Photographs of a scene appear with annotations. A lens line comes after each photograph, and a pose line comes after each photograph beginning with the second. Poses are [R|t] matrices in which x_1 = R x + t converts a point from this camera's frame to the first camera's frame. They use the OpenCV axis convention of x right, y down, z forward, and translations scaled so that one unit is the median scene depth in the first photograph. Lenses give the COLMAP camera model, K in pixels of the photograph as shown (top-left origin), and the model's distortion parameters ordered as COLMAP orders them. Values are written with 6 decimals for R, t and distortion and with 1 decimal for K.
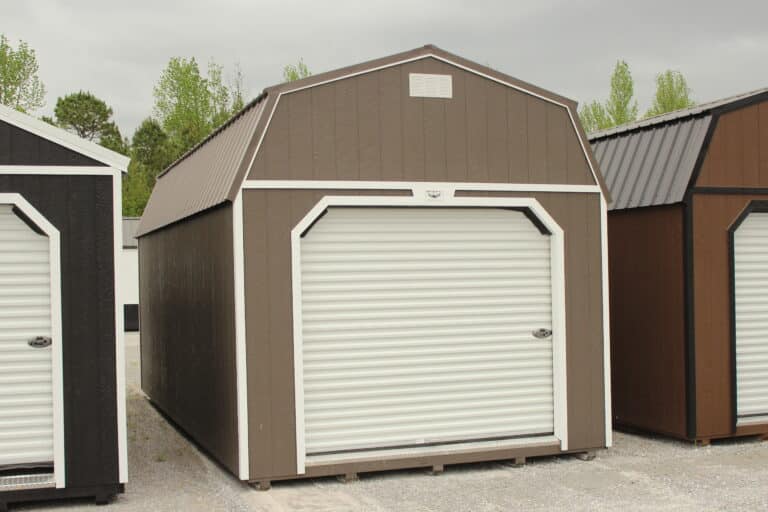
lens RADIAL K [[978.2, 0, 385.3], [0, 978.2, 259.9], [0, 0, 1]] dist [-0.012088, 0.000000]
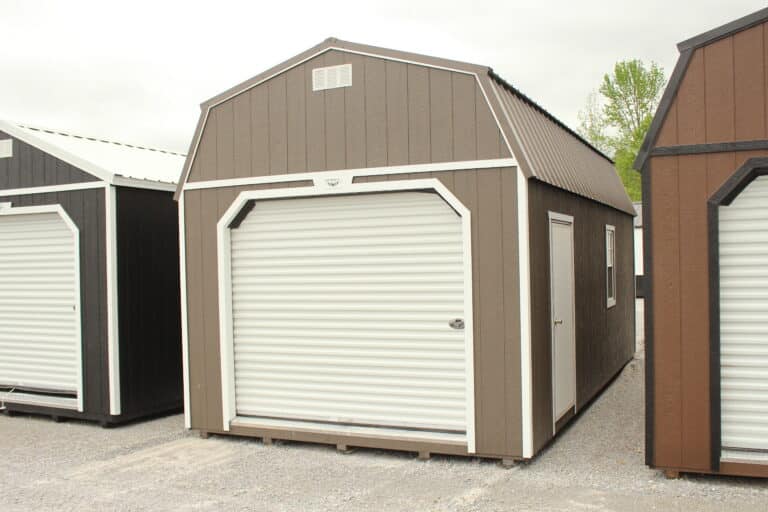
lens RADIAL K [[780.3, 0, 382.4], [0, 780.3, 255.5], [0, 0, 1]] dist [-0.077042, 0.000000]
pose [[0.710706, -0.000154, -0.703489, 0.657517], [0.017244, 0.999703, 0.017202, -0.003428], [0.703278, -0.024357, 0.710498, 0.447744]]
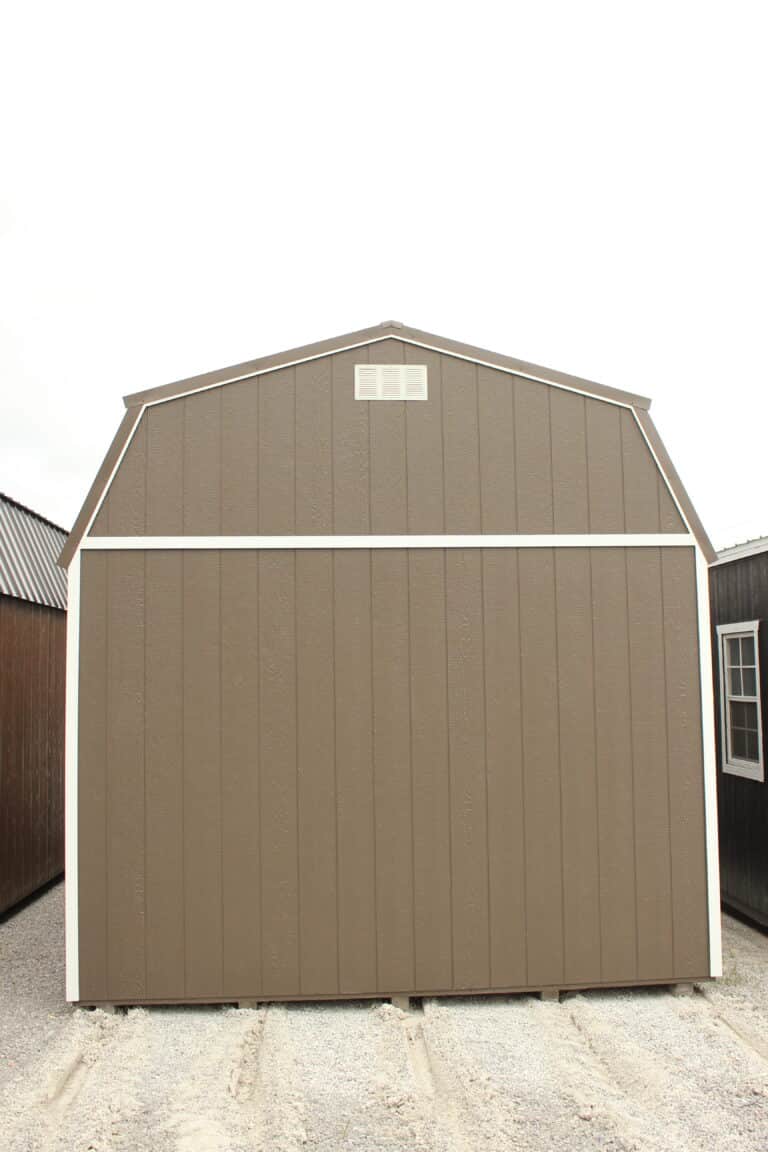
lens RADIAL K [[1096.1, 0, 379.2], [0, 1096.1, 576.0], [0, 0, 1]] dist [-0.078958, 0.000000]
pose [[0.963574, -0.023631, -0.266397, 0.223101], [0.000876, 0.996362, -0.085212, 0.006934], [0.267442, 0.081875, 0.960089, 0.325841]]
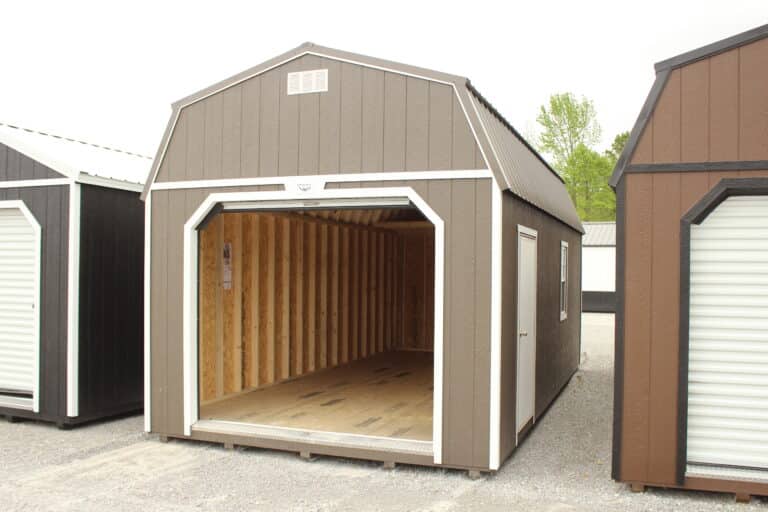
lens RADIAL K [[730.8, 0, 385.4], [0, 730.8, 260.6], [0, 0, 1]] dist [-0.078958, 0.000000]
pose [[0.761582, 0.018975, -0.647791, 0.602761], [-0.016404, 0.999815, 0.010001, 0.000208], [0.647861, 0.003010, 0.761753, 0.470144]]
